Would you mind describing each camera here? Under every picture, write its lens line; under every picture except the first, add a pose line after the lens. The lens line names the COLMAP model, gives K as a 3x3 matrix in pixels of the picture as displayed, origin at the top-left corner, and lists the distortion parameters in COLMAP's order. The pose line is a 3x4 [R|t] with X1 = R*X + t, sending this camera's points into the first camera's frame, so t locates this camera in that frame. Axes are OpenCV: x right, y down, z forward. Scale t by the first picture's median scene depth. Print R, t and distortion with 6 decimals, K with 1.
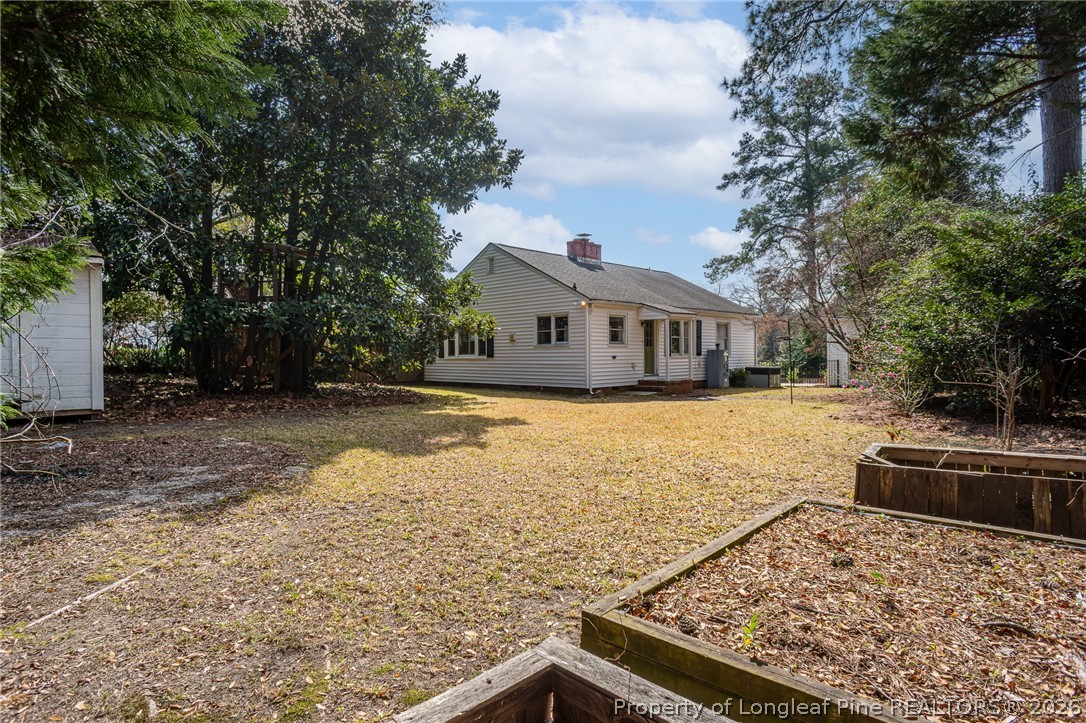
lens RADIAL K [[580.2, 0, 541.7], [0, 580.2, 353.0], [0, 0, 1]] dist [-0.000416, 0.000943]
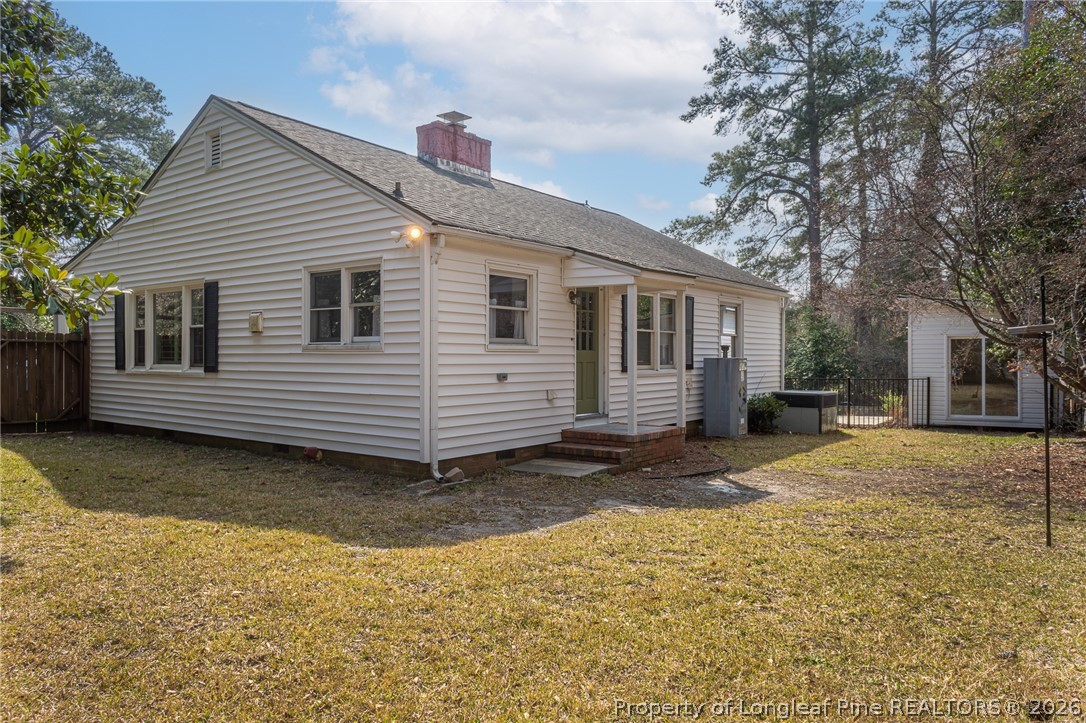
lens RADIAL K [[751.9, 0, 543.0], [0, 751.9, 361.5], [0, 0, 1]] dist [0.029044, -0.000713]
pose [[0.990997, 0.008054, 0.133642, 0.025845], [-0.009269, 0.999921, 0.008475, -0.002510], [-0.133563, -0.009637, 0.990993, 0.149711]]
